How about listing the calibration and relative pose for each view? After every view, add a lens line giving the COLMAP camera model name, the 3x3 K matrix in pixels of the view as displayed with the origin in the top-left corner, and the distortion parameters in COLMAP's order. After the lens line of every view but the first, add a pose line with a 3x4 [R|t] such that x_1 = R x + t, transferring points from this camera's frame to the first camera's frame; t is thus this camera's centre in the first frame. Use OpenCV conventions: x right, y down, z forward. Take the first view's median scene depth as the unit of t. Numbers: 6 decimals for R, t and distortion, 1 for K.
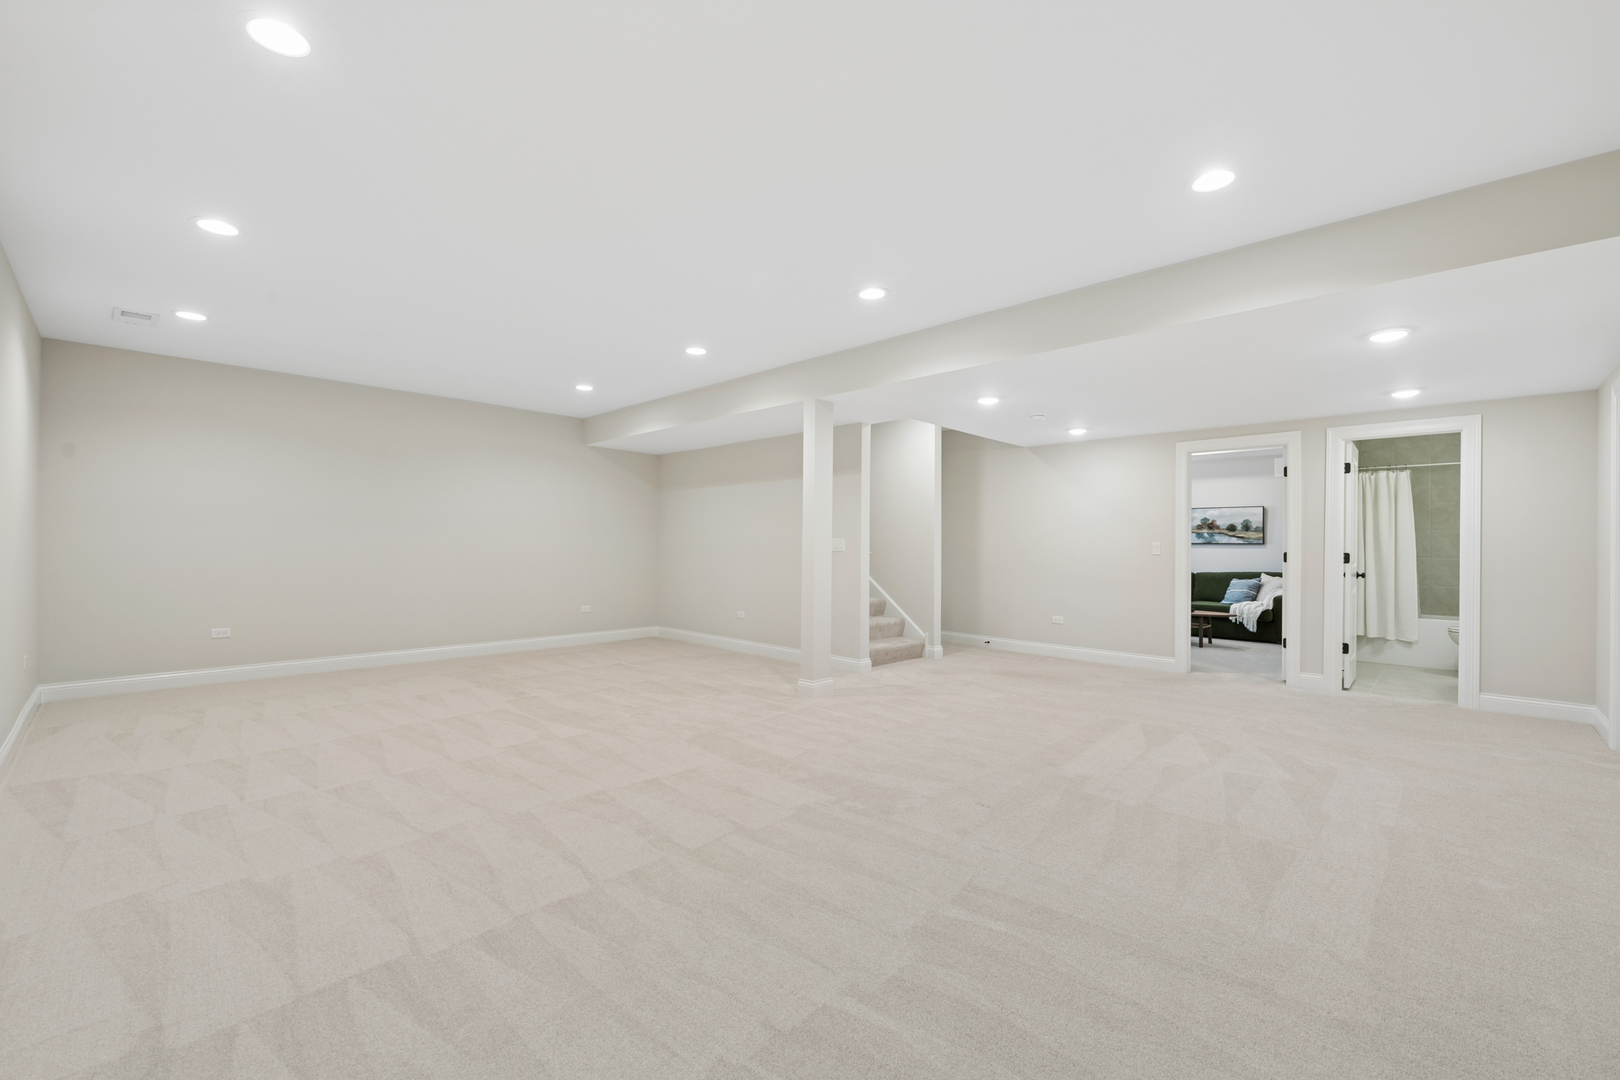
lens RADIAL K [[704.2, 0, 803.8], [0, 704.2, 541.1], [0, 0, 1]] dist [0.001165, -0.001311]
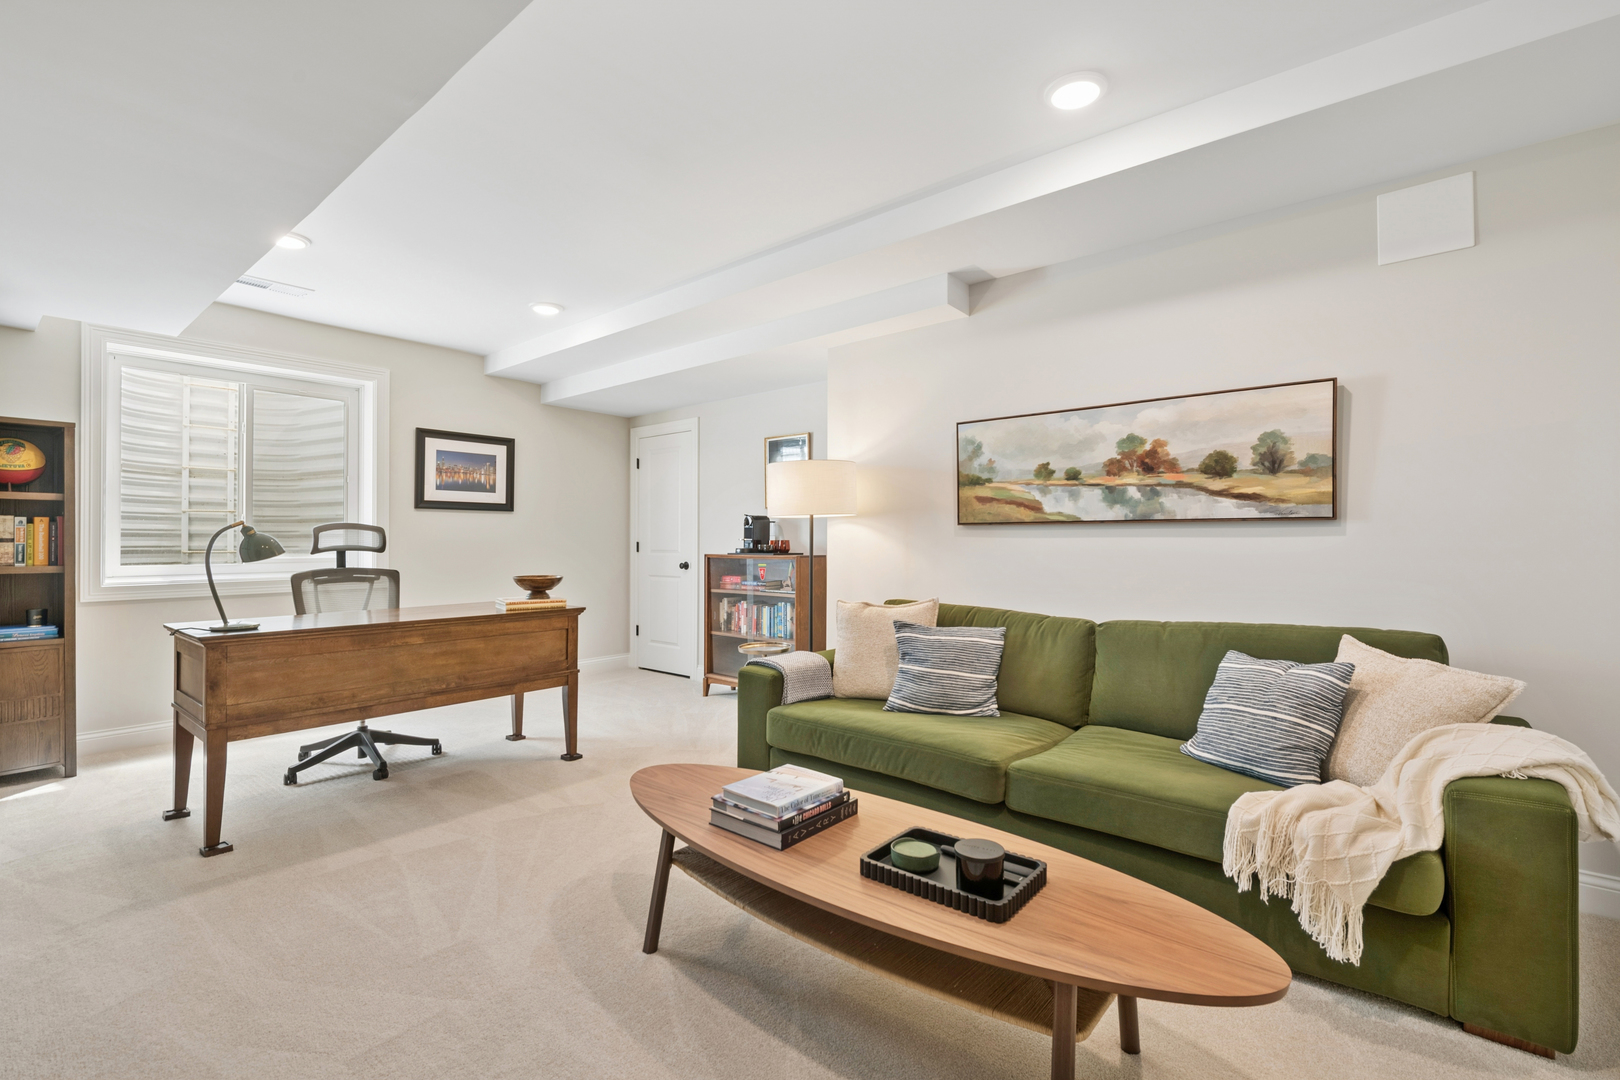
lens RADIAL K [[714.7, 0, 814.7], [0, 714.7, 538.5], [0, 0, 1]] dist [0.000570, -0.004184]
pose [[0.997933, -0.009998, 0.063477, 0.436051], [0.009422, 0.999912, 0.009359, 0.006985], [-0.063565, -0.008742, 0.997939, 0.739327]]
